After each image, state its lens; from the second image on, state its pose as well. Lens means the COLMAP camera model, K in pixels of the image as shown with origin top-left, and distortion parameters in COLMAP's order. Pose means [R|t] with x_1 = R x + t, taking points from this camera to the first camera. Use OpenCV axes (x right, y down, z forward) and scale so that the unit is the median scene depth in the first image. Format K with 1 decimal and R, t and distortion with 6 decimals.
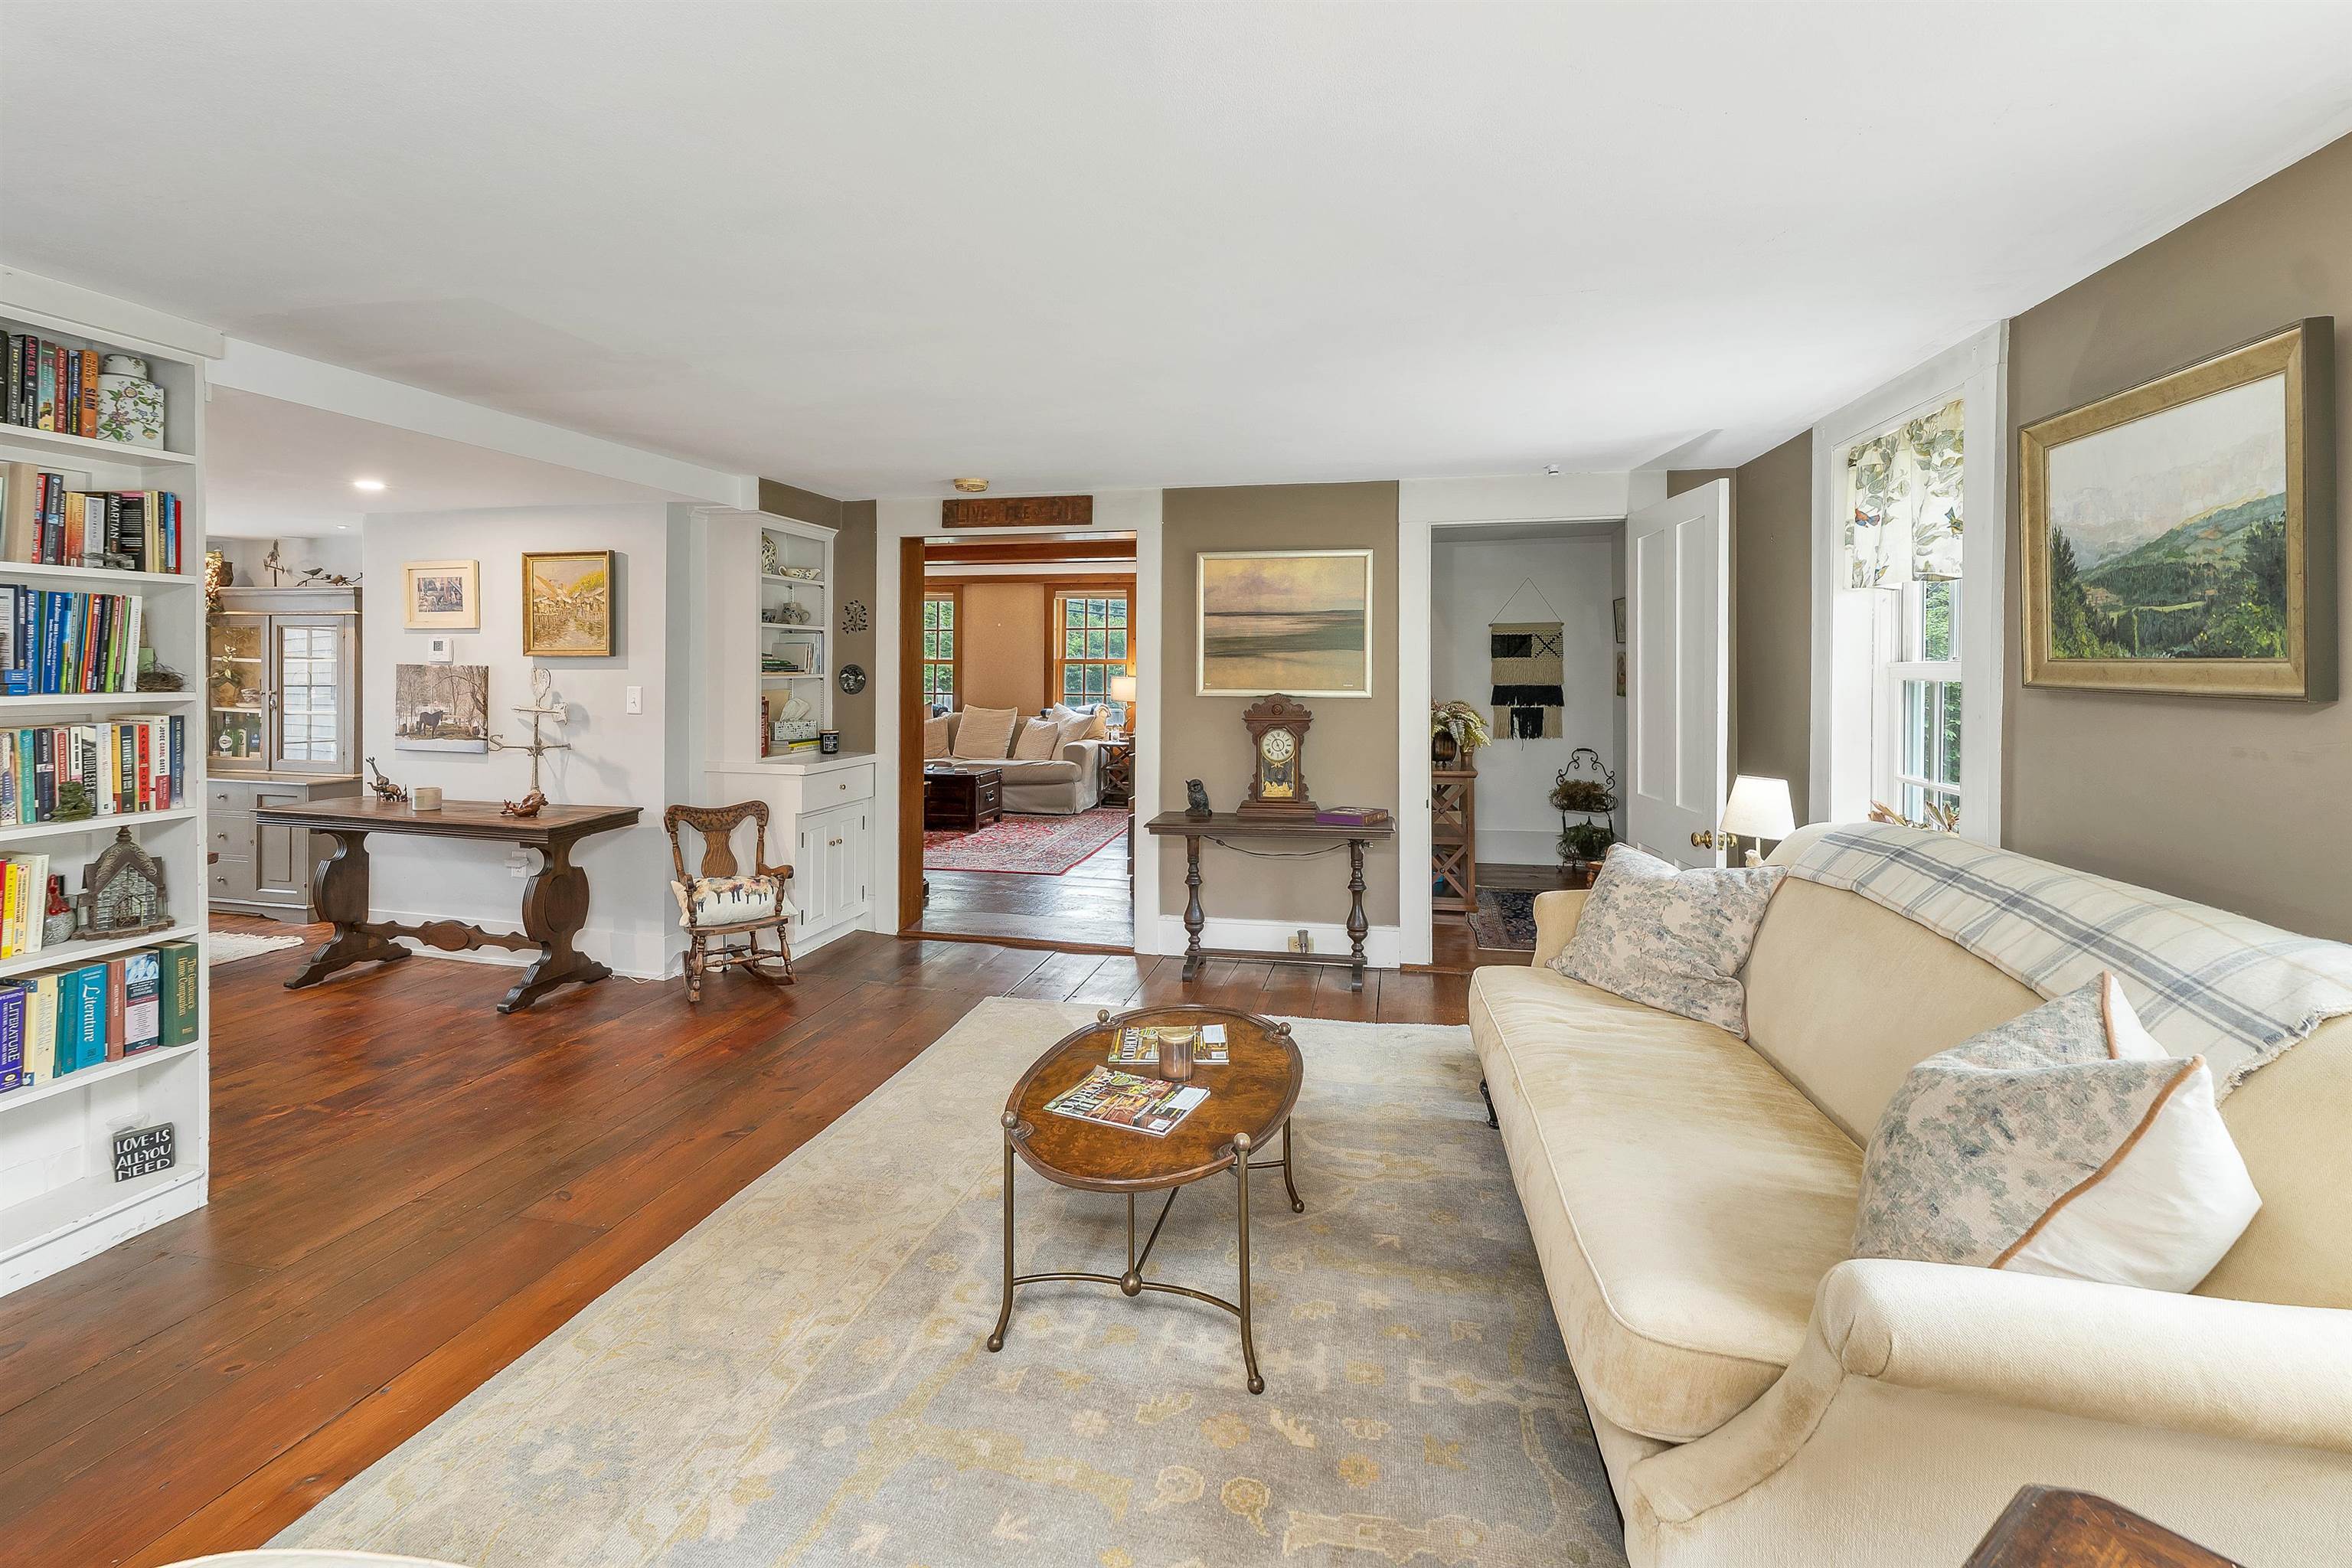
lens RADIAL K [[1008.0, 0, 1139.2], [0, 1008.0, 677.0], [0, 0, 1]] dist [0.002016, 0.000194]
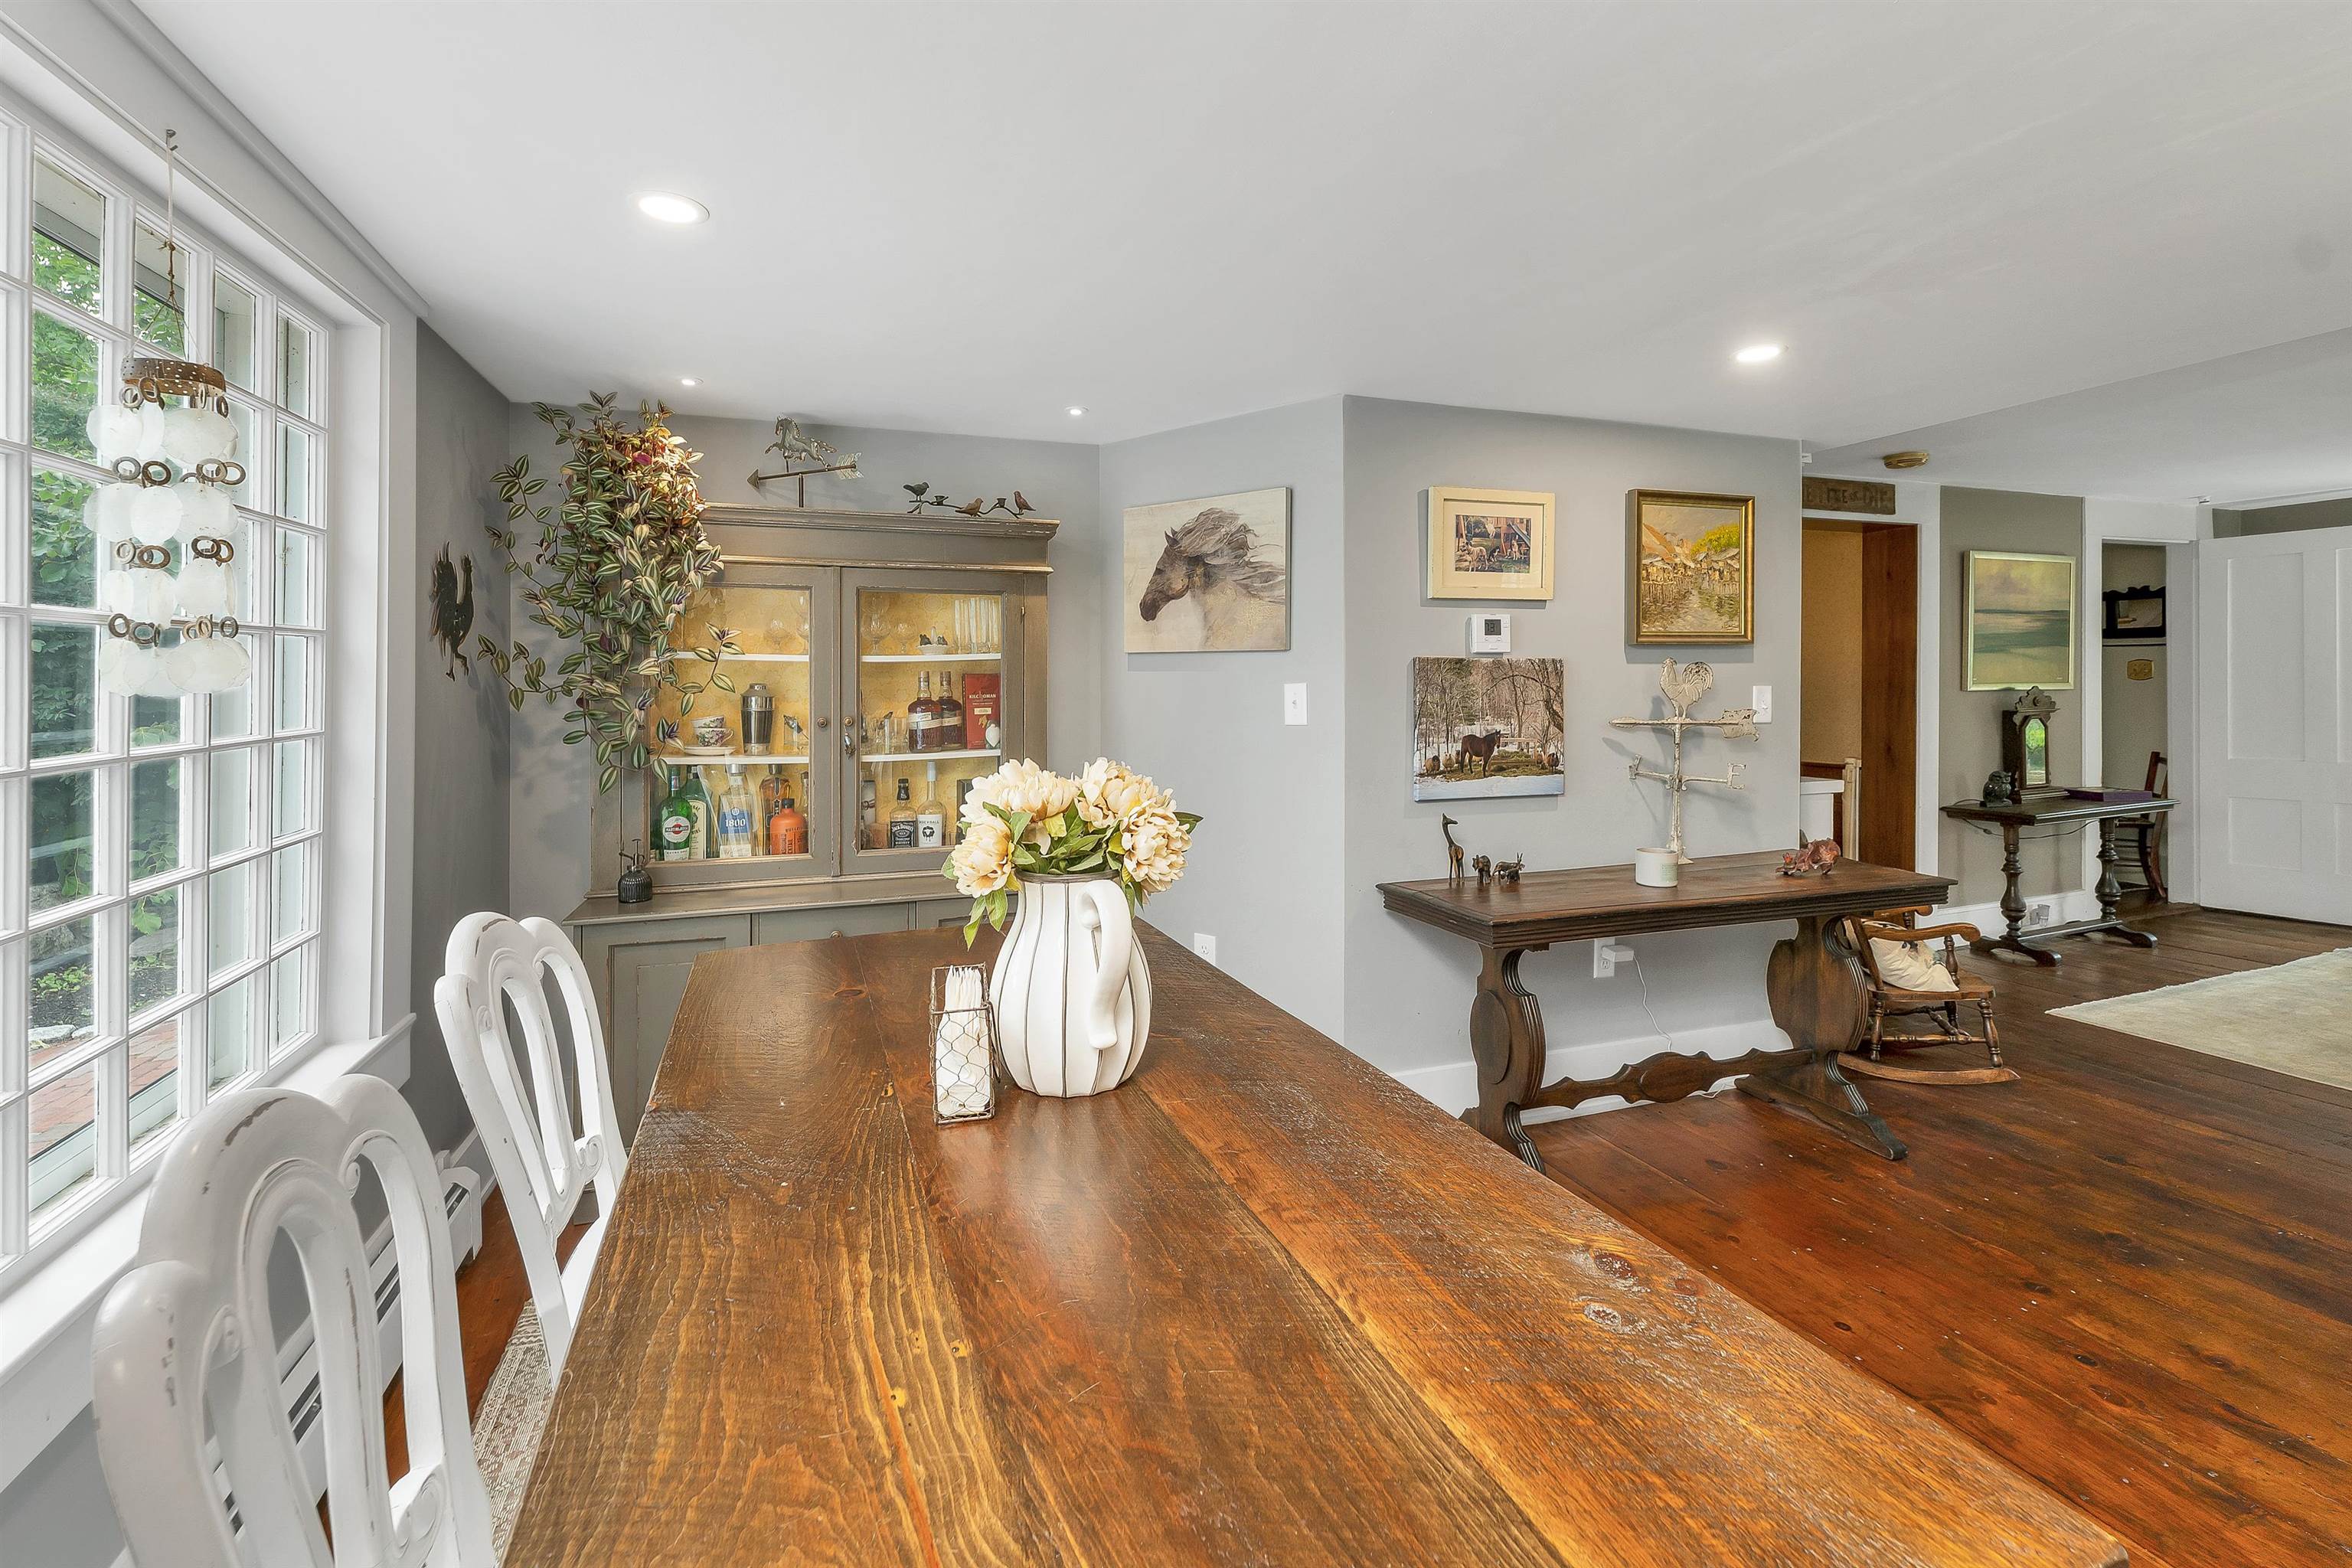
lens RADIAL K [[1010.9, 0, 1165.4], [0, 1010.9, 692.4], [0, 0, 1]] dist [0.000626, -0.000622]
pose [[0.839013, -0.015640, 0.543887, -1.244033], [0.020187, 0.999793, -0.002391, 0.007015], [-0.543737, 0.012986, 0.839155, 0.608831]]
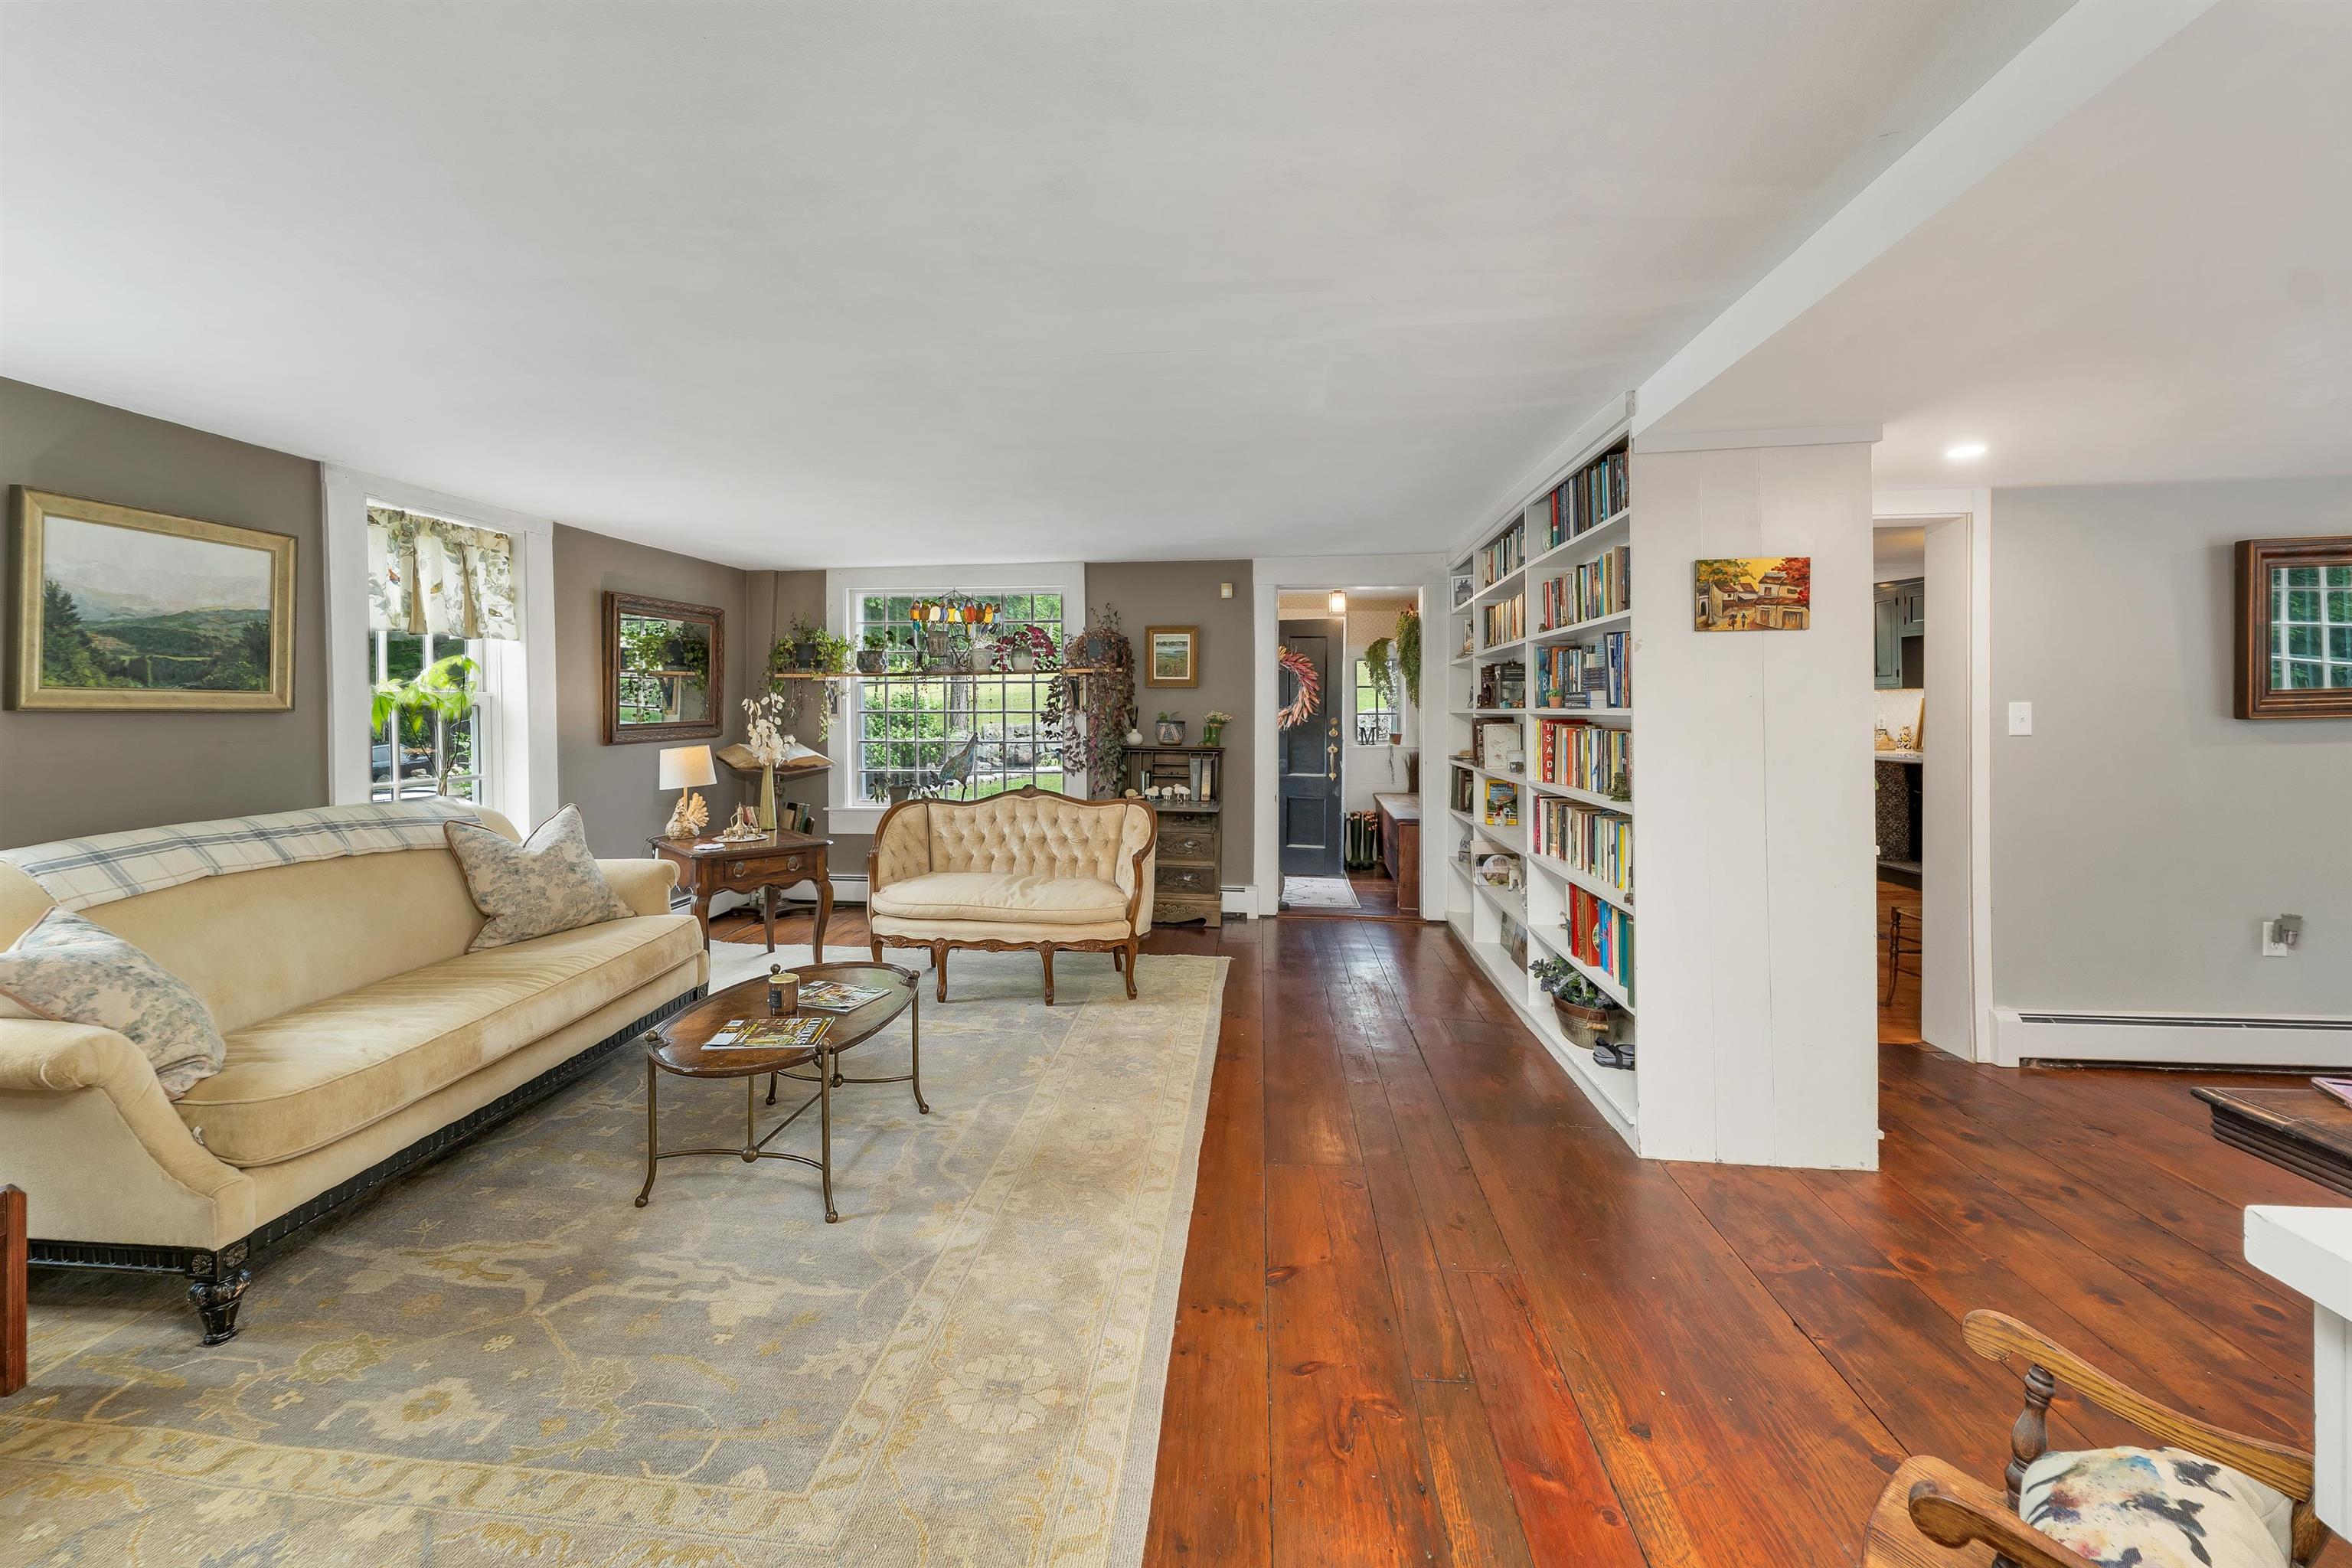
lens RADIAL K [[1004.8, 0, 1154.9], [0, 1004.8, 700.3], [0, 0, 1]] dist [0.003506, 0.000140]
pose [[-0.990318, 0.004388, -0.138746, -0.124519], [0.004314, 0.999990, 0.000836, 0.001825], [0.138748, 0.000230, -0.990328, 1.137169]]
